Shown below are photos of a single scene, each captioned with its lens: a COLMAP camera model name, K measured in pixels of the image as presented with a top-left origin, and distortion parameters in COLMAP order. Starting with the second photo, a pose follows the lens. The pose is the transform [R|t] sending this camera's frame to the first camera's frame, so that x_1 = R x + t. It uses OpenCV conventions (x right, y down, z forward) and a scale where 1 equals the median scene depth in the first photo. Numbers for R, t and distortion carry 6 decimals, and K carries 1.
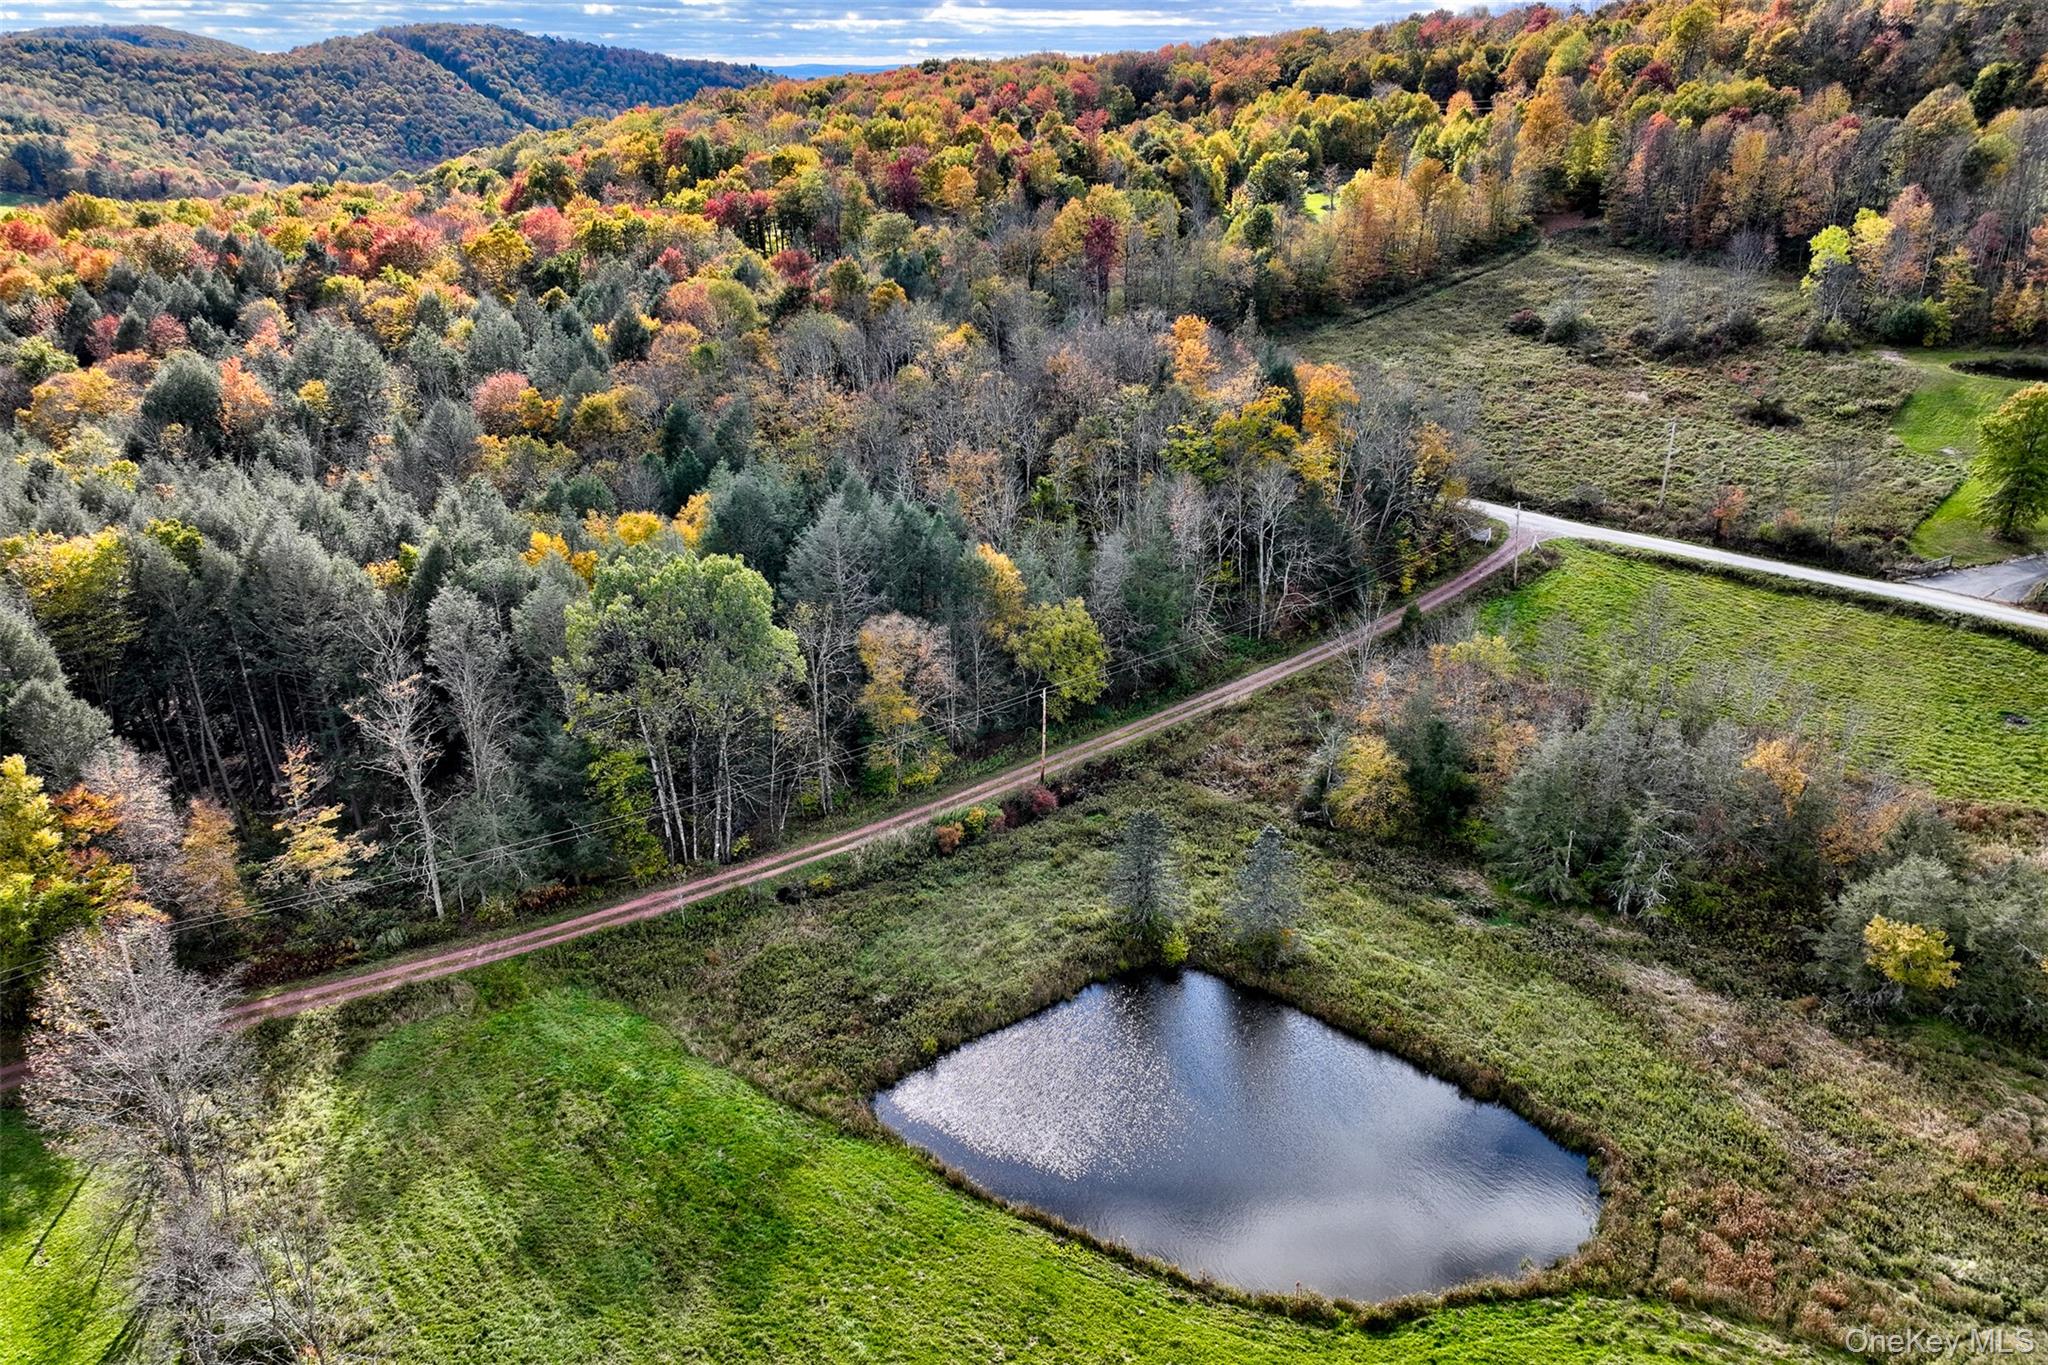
lens RADIAL K [[1425.7, 0, 998.8], [0, 1425.7, 756.8], [0, 0, 1]] dist [0.001135, 0.014558]
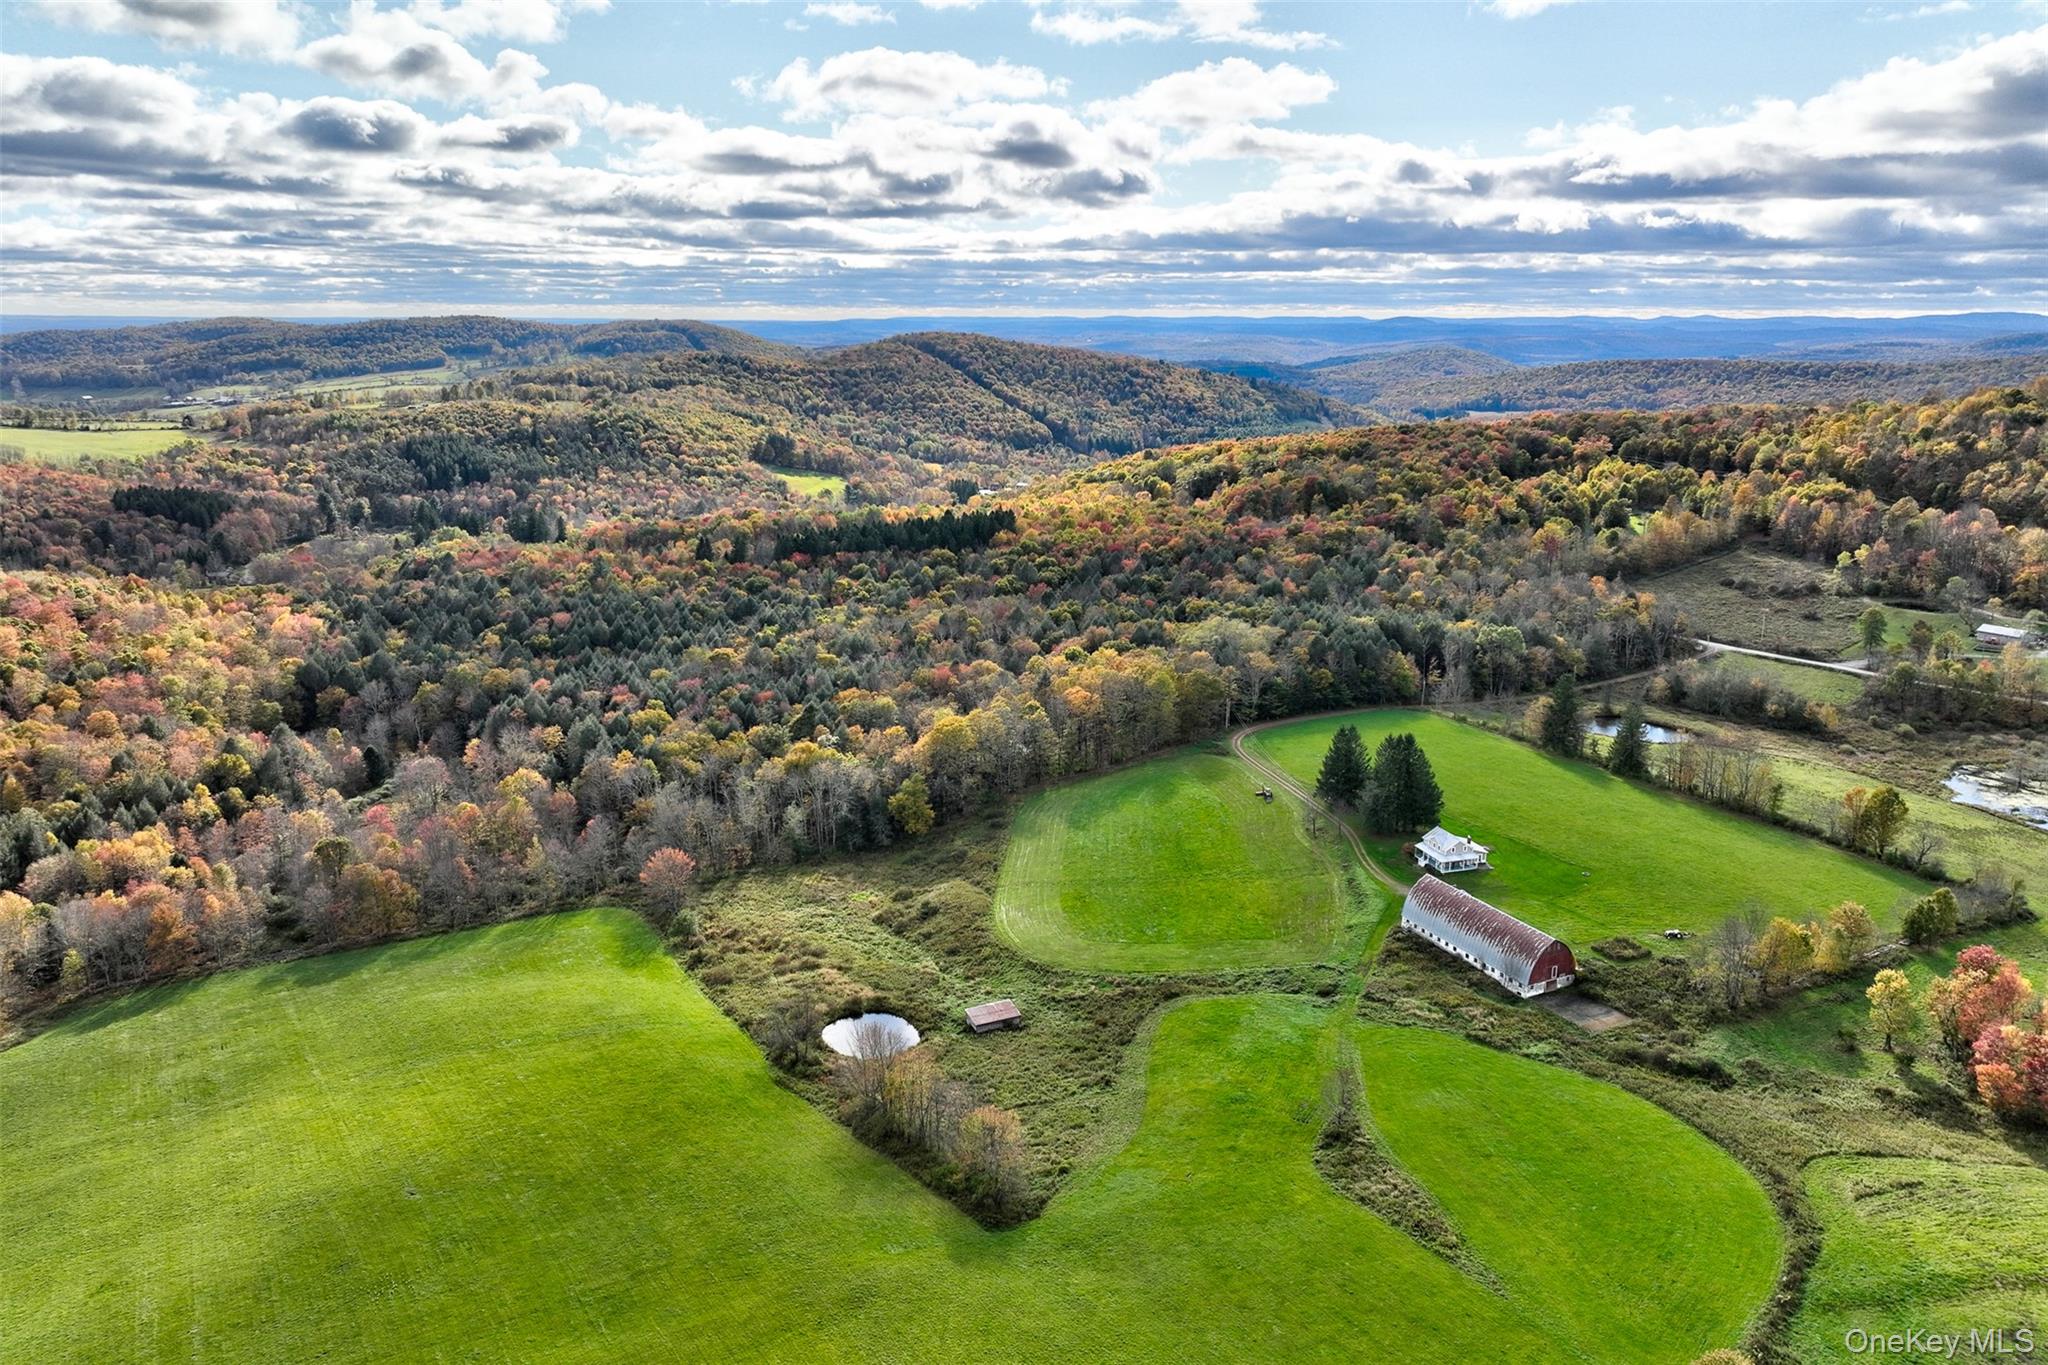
lens RADIAL K [[1425.7, 0, 1037.3], [0, 1425.7, 676.3], [0, 0, 1]] dist [0.001135, 0.014558]
pose [[0.984632, 0.049259, -0.167553, -0.332343], [-0.082398, 0.976934, -0.197006, 0.379705], [0.153984, 0.207785, 0.965979, -1.320492]]
